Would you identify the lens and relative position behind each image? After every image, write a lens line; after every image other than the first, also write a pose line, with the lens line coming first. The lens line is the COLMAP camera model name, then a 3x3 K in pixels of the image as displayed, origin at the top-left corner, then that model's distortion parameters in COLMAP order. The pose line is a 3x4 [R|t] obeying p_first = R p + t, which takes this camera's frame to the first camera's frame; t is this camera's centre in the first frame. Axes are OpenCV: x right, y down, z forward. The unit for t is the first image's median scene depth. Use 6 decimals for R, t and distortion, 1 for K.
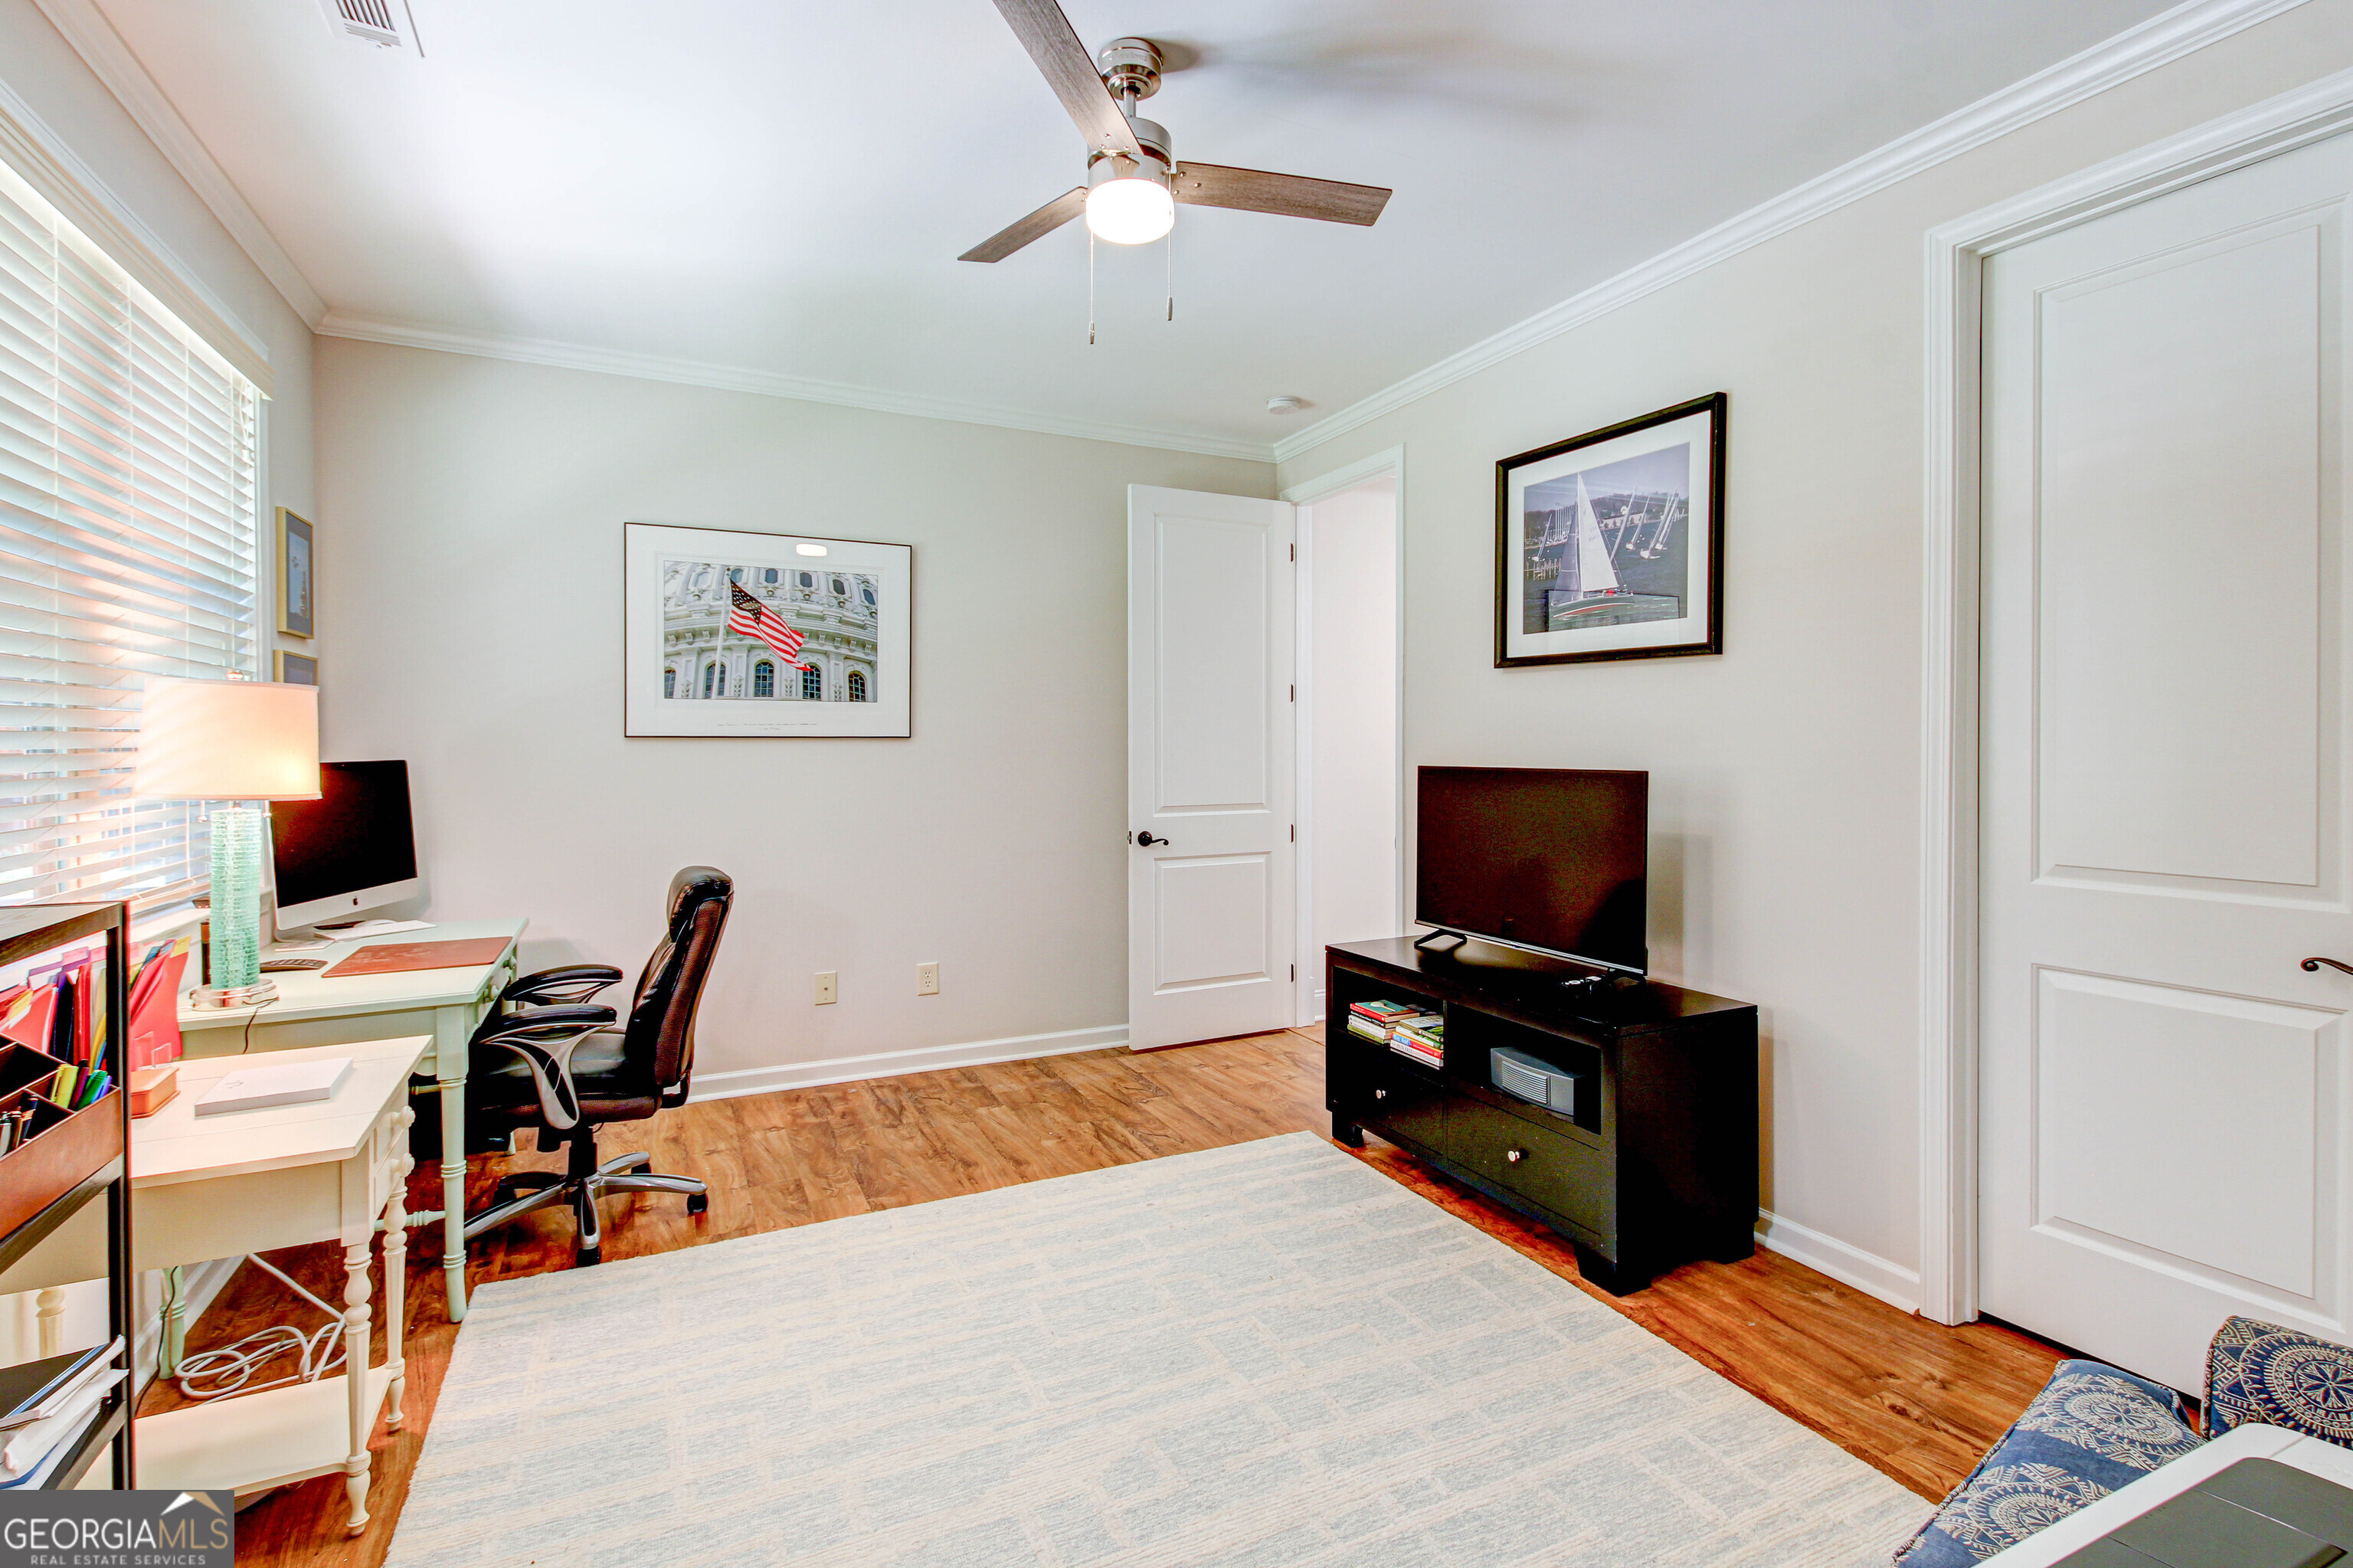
lens RADIAL K [[1103.4, 0, 1188.8], [0, 1103.4, 749.4], [0, 0, 1]] dist [0.018986, -0.000104]
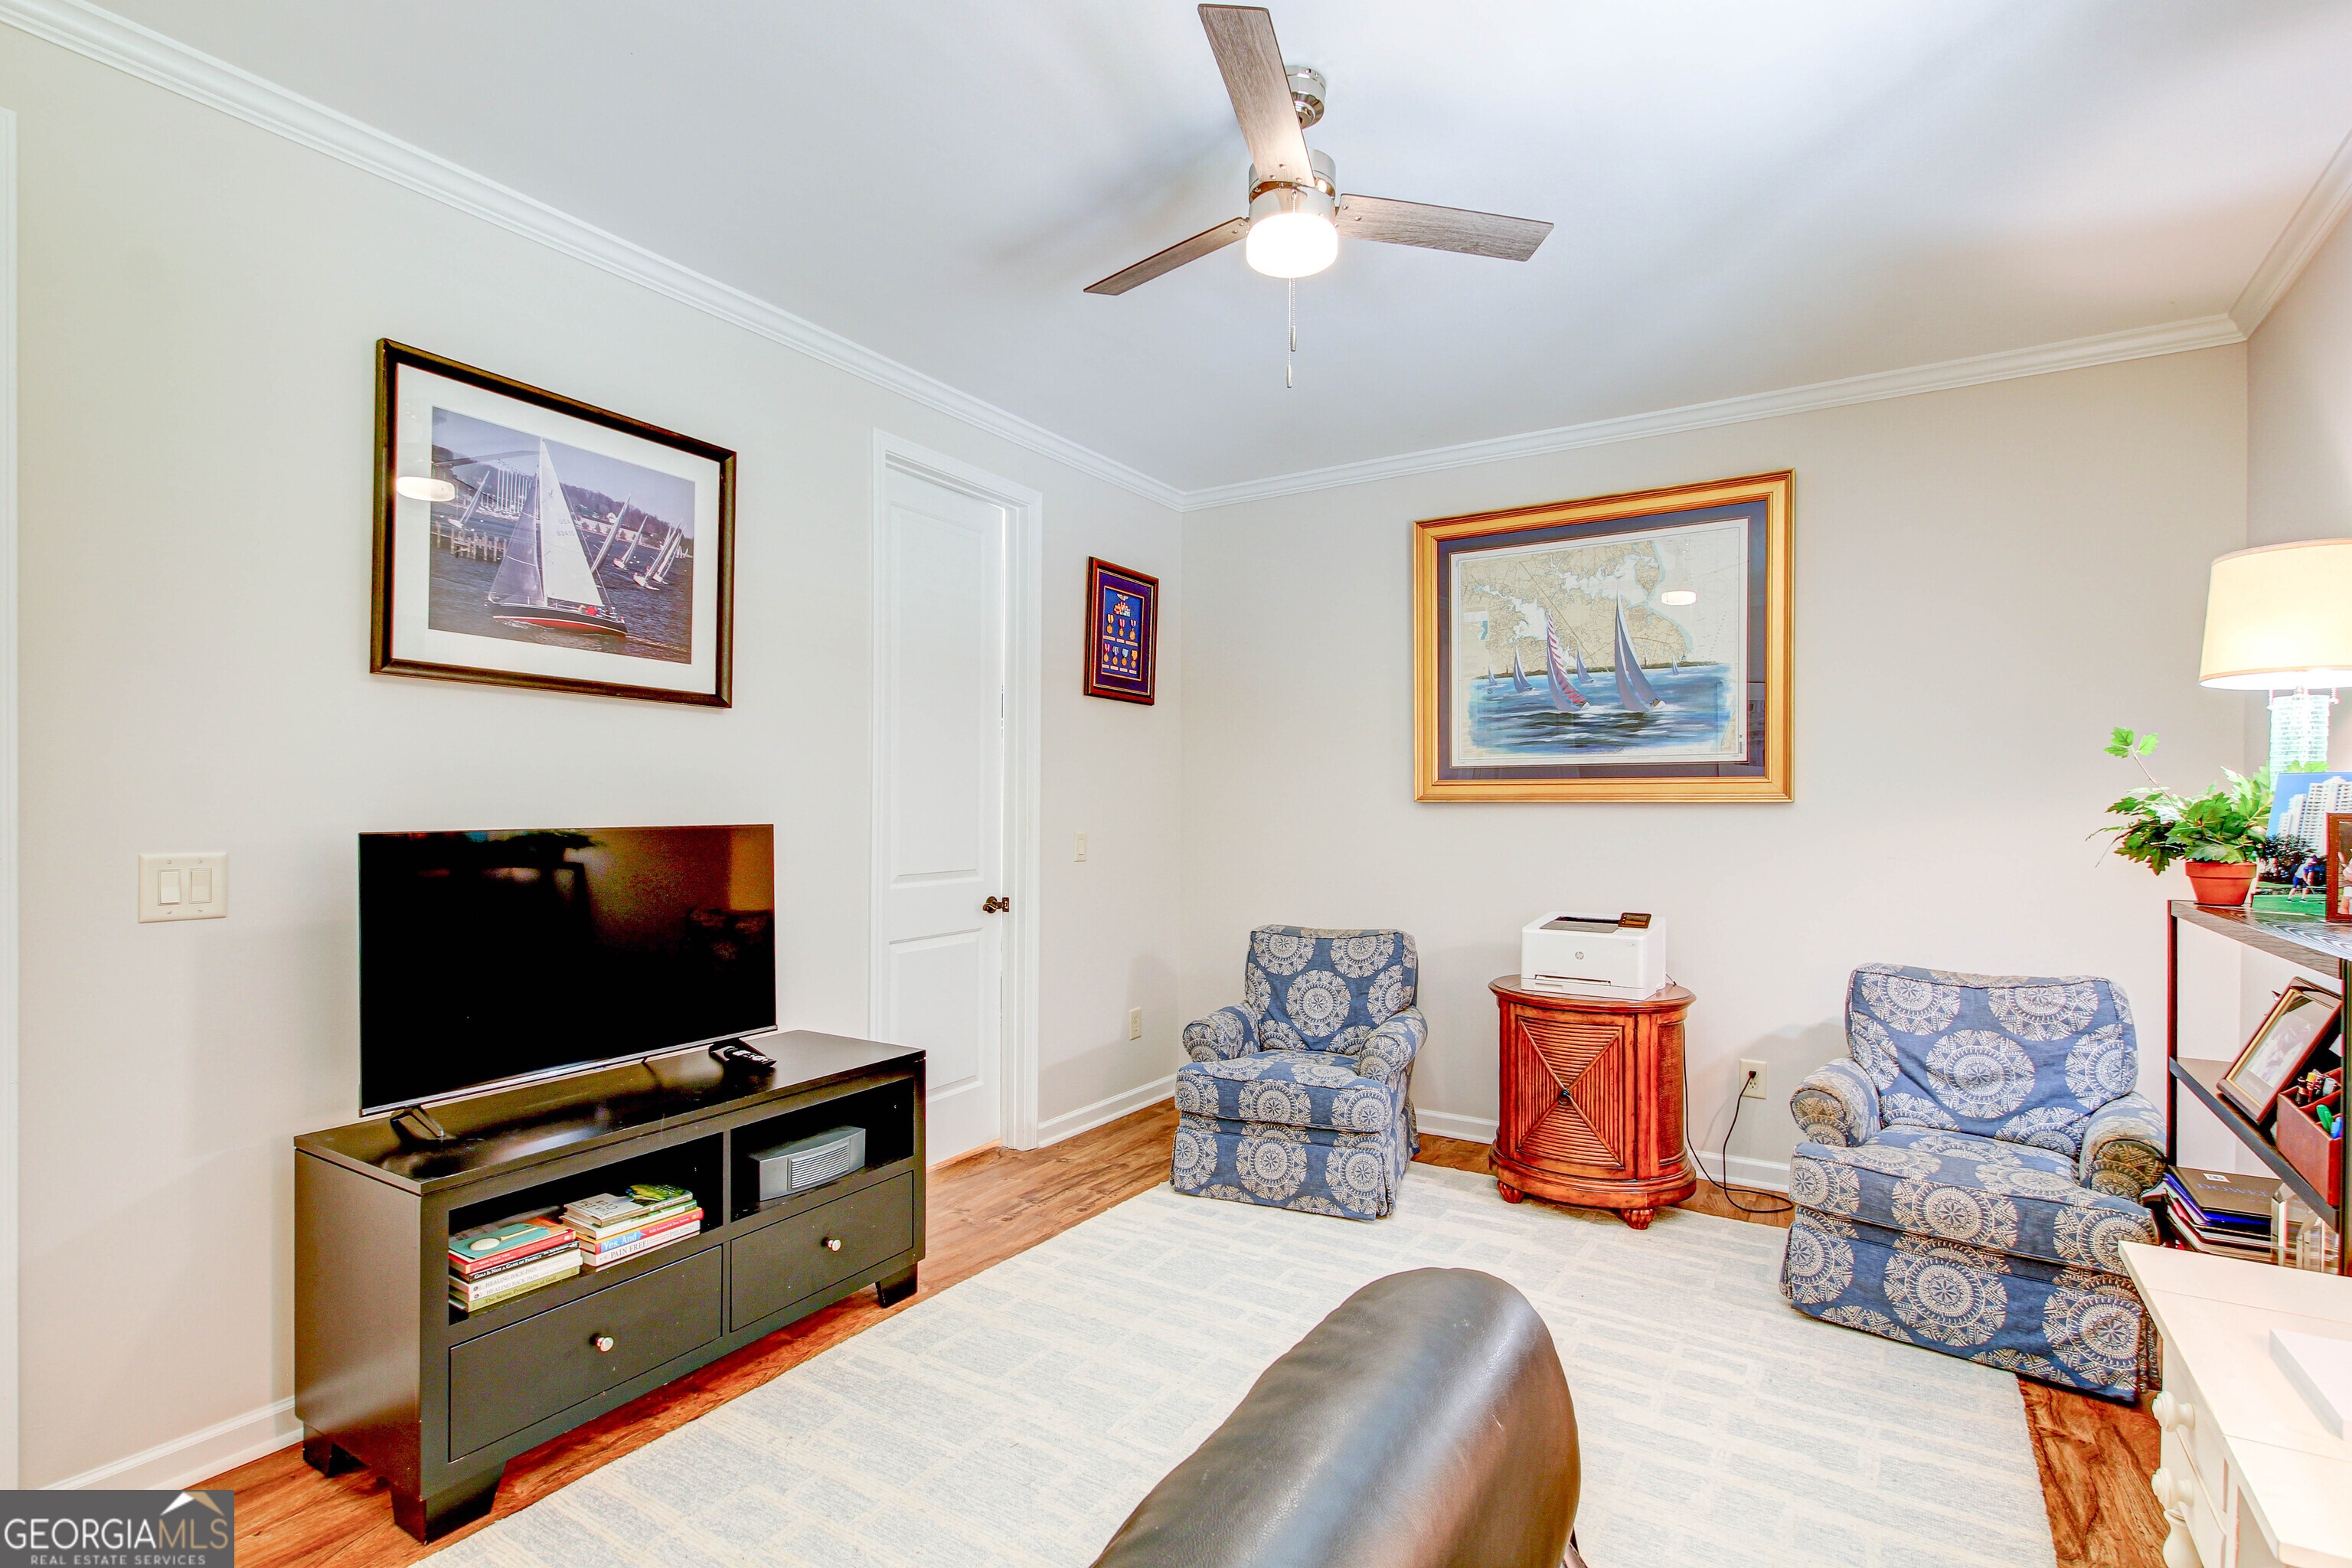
lens RADIAL K [[1109.6, 0, 1226.2], [0, 1109.6, 809.3], [0, 0, 1]] dist [0.013753, -0.000456]
pose [[-0.539933, -0.006679, 0.841681, -0.513427], [0.001659, 0.999958, 0.009000, -0.001660], [-0.841706, 0.006256, -0.539900, 0.955731]]
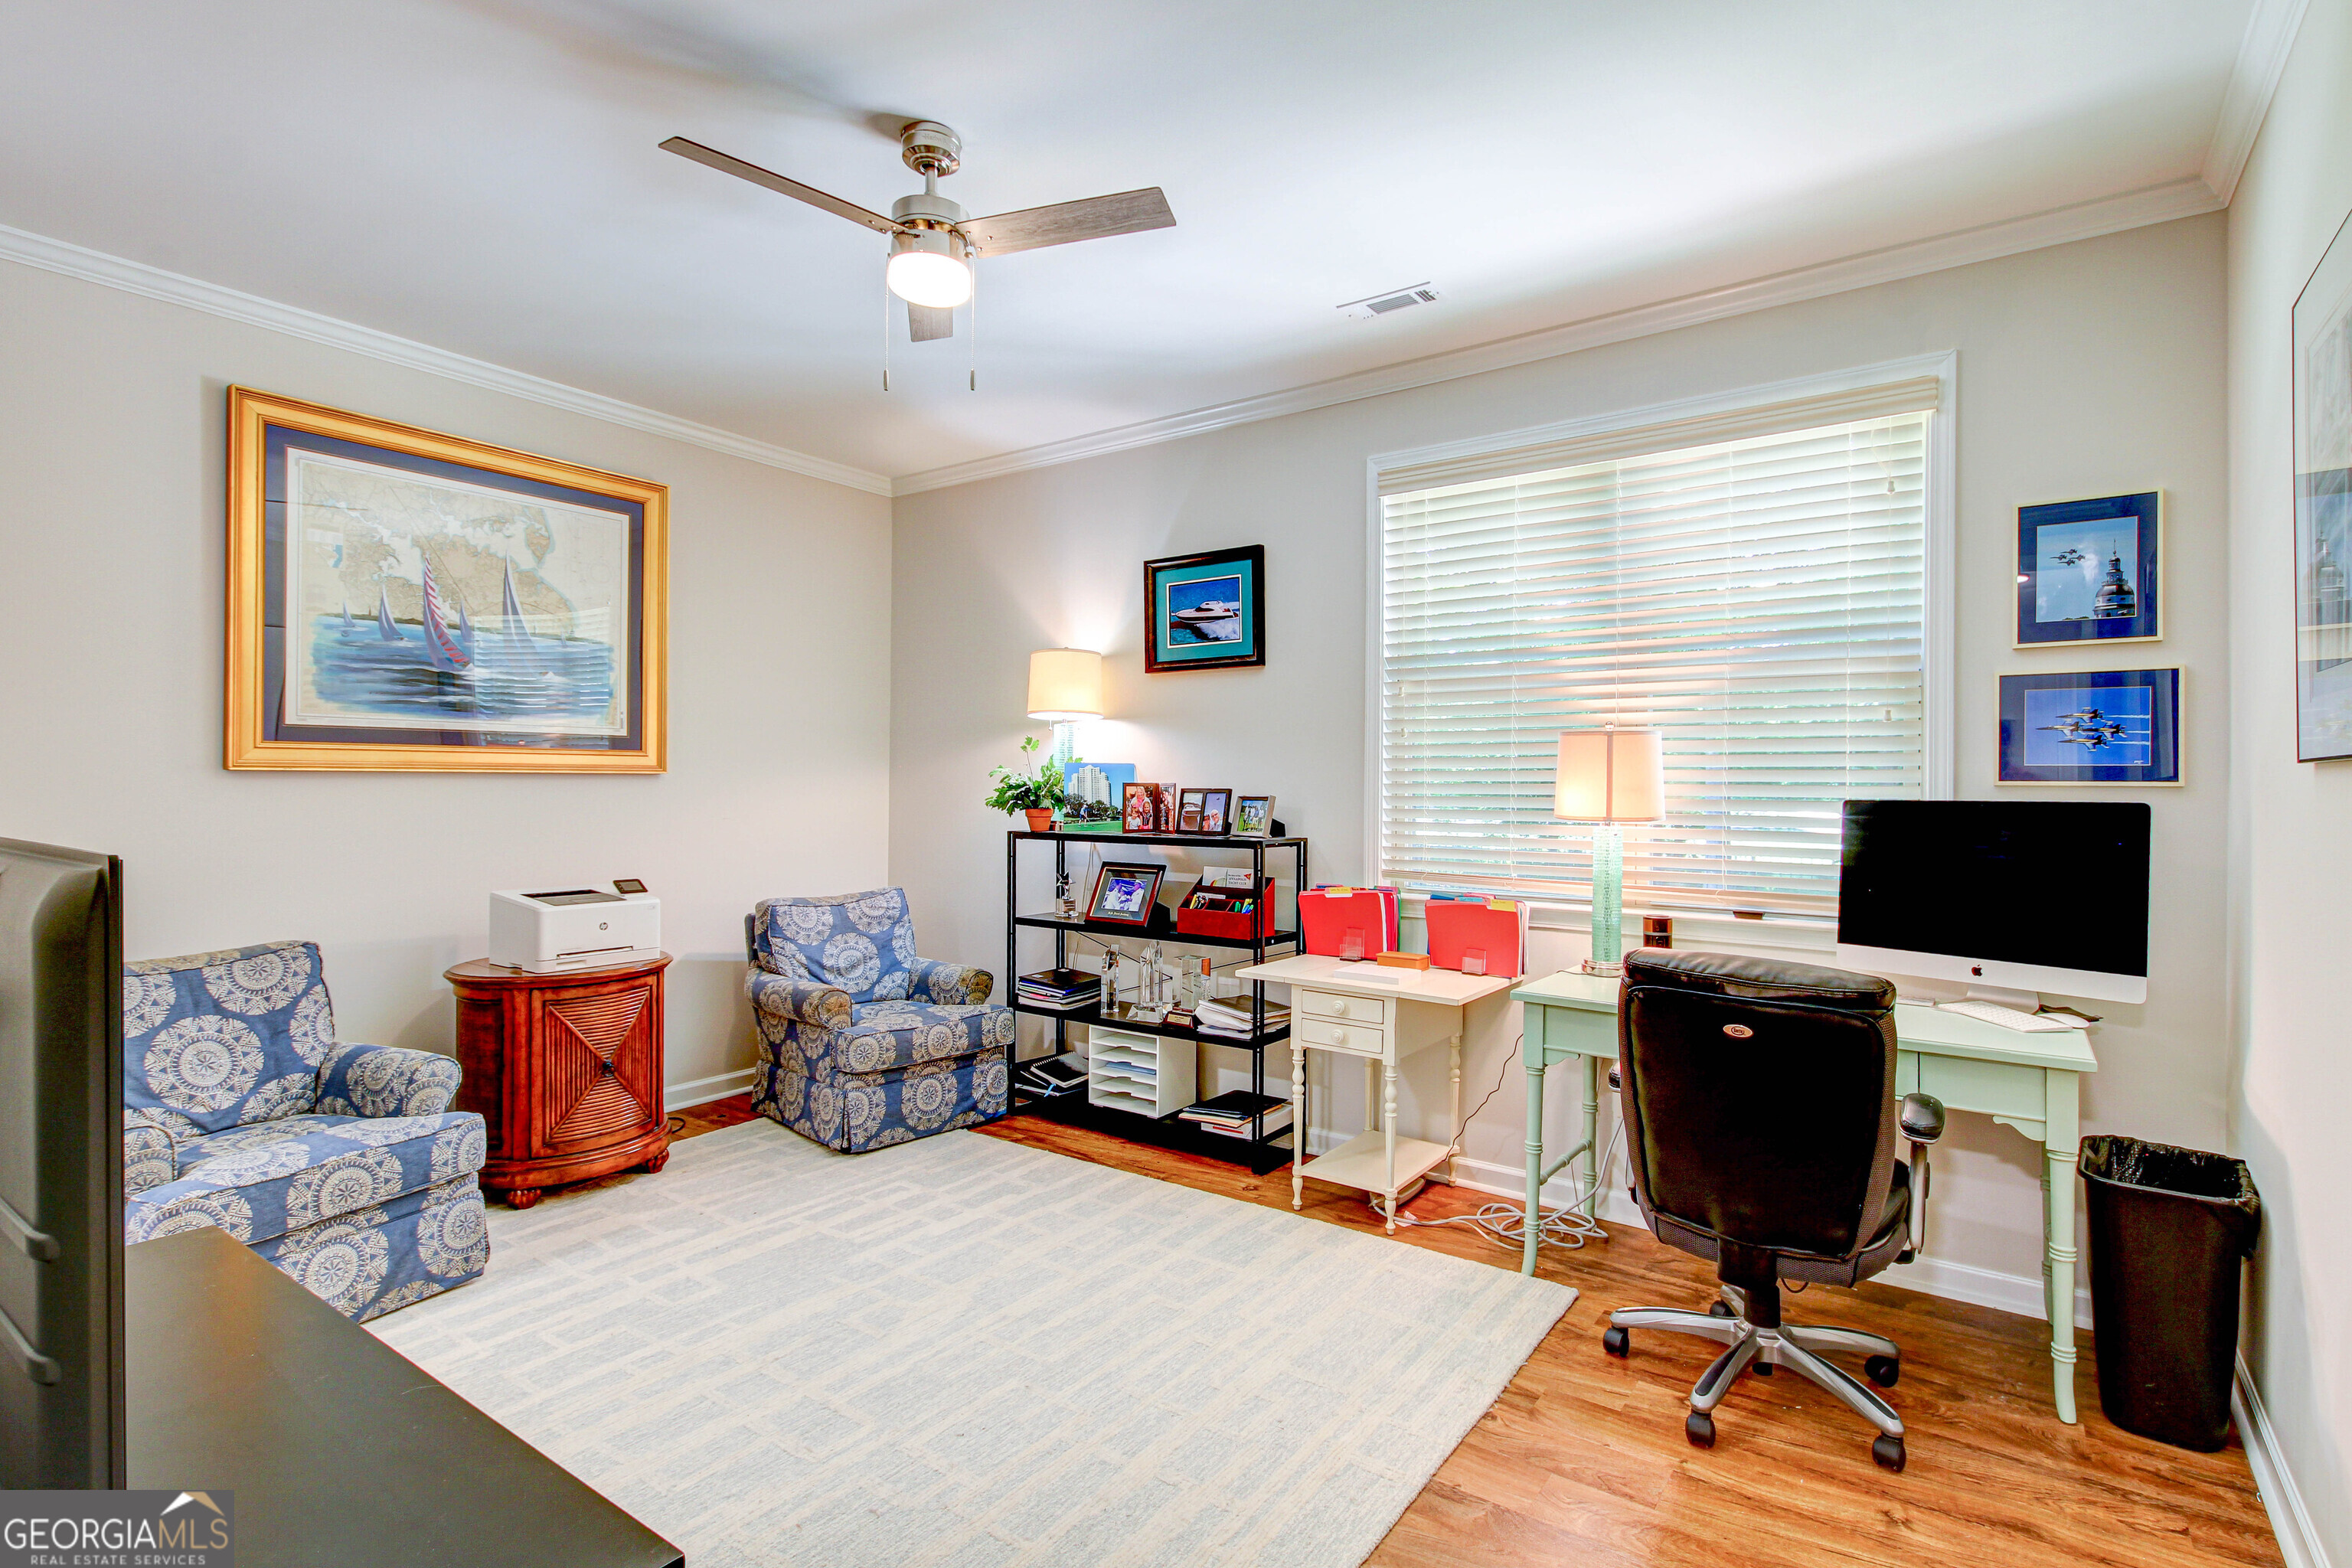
lens RADIAL K [[1095.8, 0, 1188.7], [0, 1095.8, 780.1], [0, 0, 1]] dist [0.000403, -0.000217]
pose [[-0.884252, -0.008076, -0.466941, 0.129832], [-0.010716, 0.999938, 0.002997, -0.000753], [0.466888, 0.007654, -0.884283, 1.255955]]
